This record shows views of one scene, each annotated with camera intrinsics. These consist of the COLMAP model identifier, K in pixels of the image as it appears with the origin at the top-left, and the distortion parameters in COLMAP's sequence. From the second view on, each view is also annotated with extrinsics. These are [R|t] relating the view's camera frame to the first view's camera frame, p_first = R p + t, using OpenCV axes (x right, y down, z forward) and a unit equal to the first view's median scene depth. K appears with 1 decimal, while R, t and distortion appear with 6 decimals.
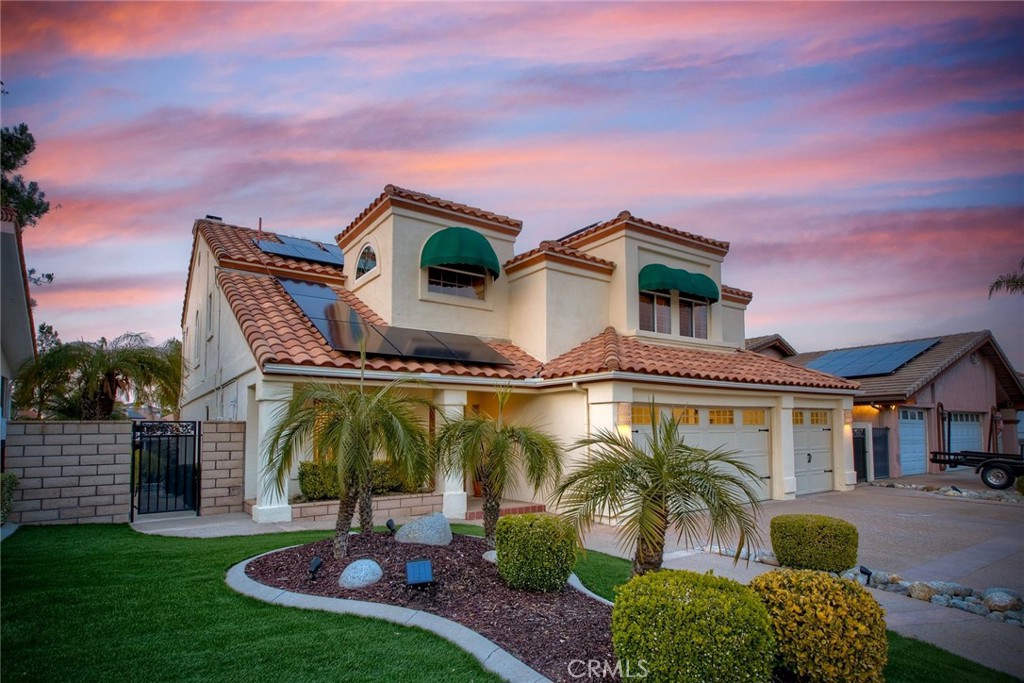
lens RADIAL K [[552.6, 0, 510.8], [0, 552.6, 415.1], [0, 0, 1]] dist [0.002190, 0.000003]
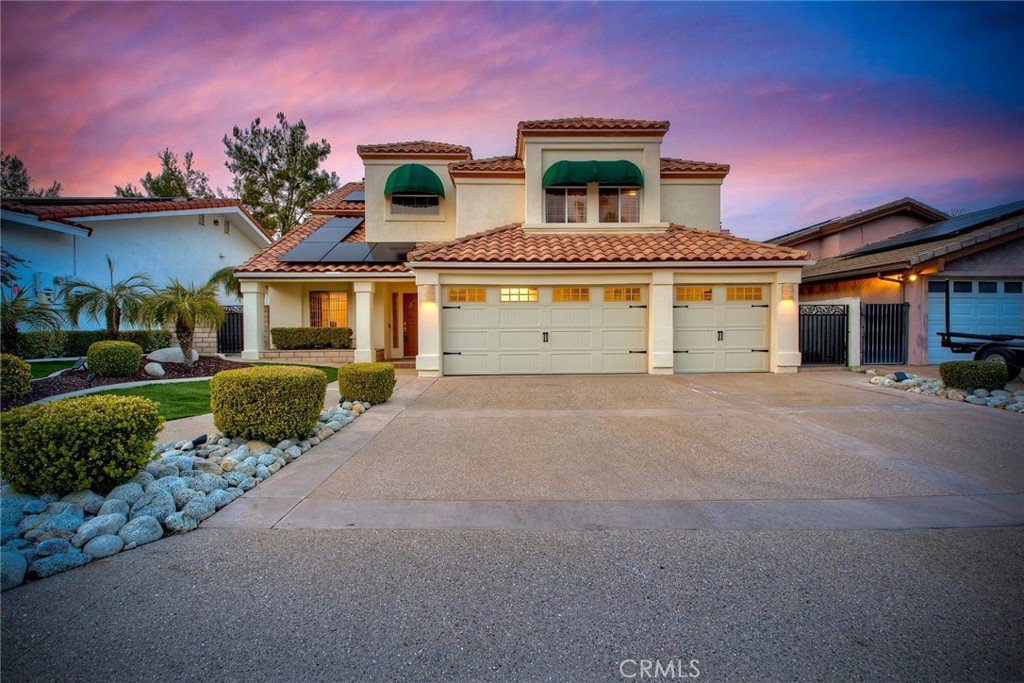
lens RADIAL K [[477.5, 0, 512.0], [0, 477.5, 341.5], [0, 0, 1]] dist [-0.004392, 0.000024]
pose [[0.829513, 0.020106, -0.558126, 0.738985], [0.015648, 0.998123, 0.059215, 0.035020], [0.558268, -0.057853, 0.827641, 0.115940]]
